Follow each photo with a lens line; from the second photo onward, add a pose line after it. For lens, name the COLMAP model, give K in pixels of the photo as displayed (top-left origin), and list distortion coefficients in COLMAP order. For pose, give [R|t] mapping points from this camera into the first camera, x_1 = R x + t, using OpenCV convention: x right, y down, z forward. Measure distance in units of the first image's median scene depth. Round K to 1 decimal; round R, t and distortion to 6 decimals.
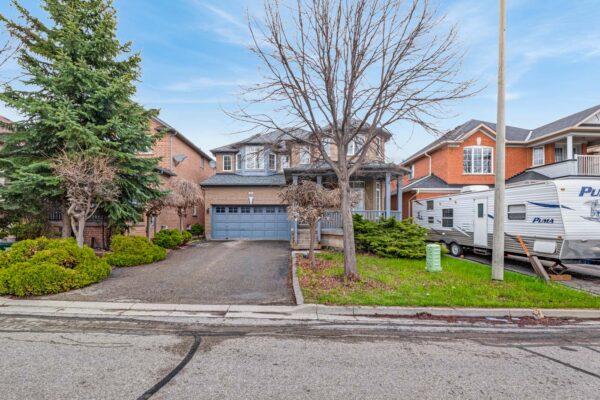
lens RADIAL K [[239.7, 0, 297.9], [0, 239.7, 206.1], [0, 0, 1]] dist [-0.008927, 0.000179]
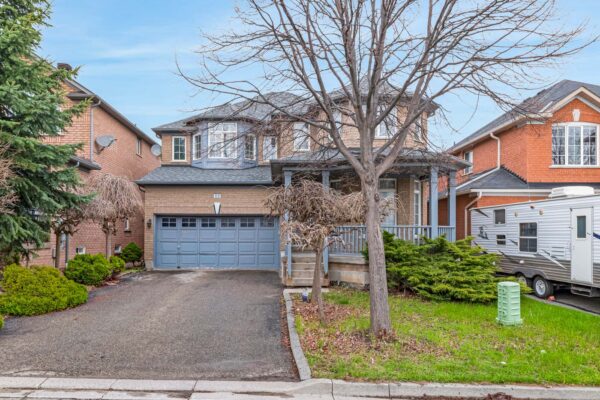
lens RADIAL K [[377.9, 0, 286.5], [0, 377.9, 210.3], [0, 0, 1]] dist [-0.000224, 0.000933]
pose [[0.999999, 0.001088, -0.000963, -0.018922], [-0.001097, 0.999959, -0.009032, -0.015569], [0.000953, 0.009033, 0.999959, -0.007810]]
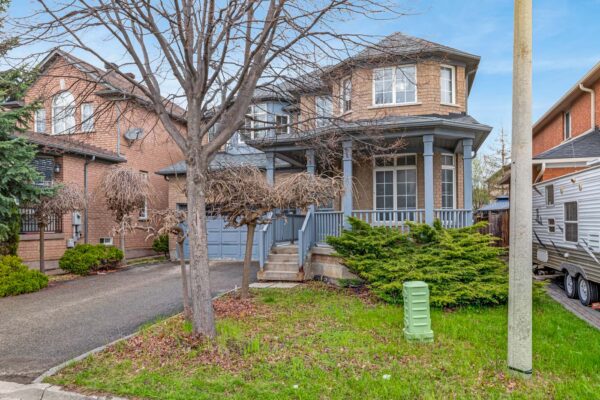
lens RADIAL K [[407.3, 0, 293.6], [0, 407.3, 199.0], [0, 0, 1]] dist [-0.000841, 0.005547]
pose [[0.959101, -0.030198, -0.281450, 0.418235], [0.029130, 0.999544, -0.007980, -0.005265], [0.281562, -0.000545, 0.959543, 0.102393]]
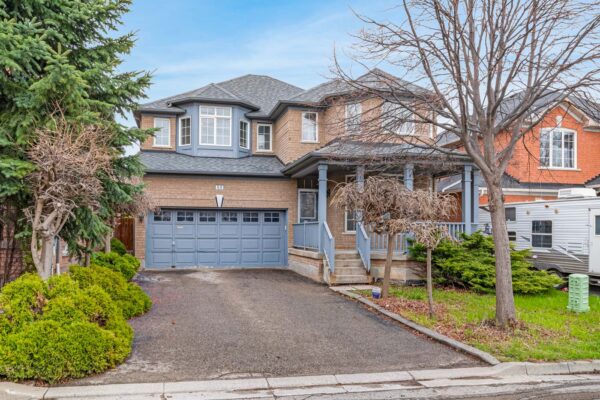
lens RADIAL K [[416.3, 0, 300.9], [0, 416.3, 200.8], [0, 0, 1]] dist [-0.000237, -0.001538]
pose [[0.978963, 0.019630, 0.203090, -0.374959], [-0.016701, 0.999730, -0.016125, -0.018752], [-0.203351, 0.012394, 0.979027, -0.041411]]
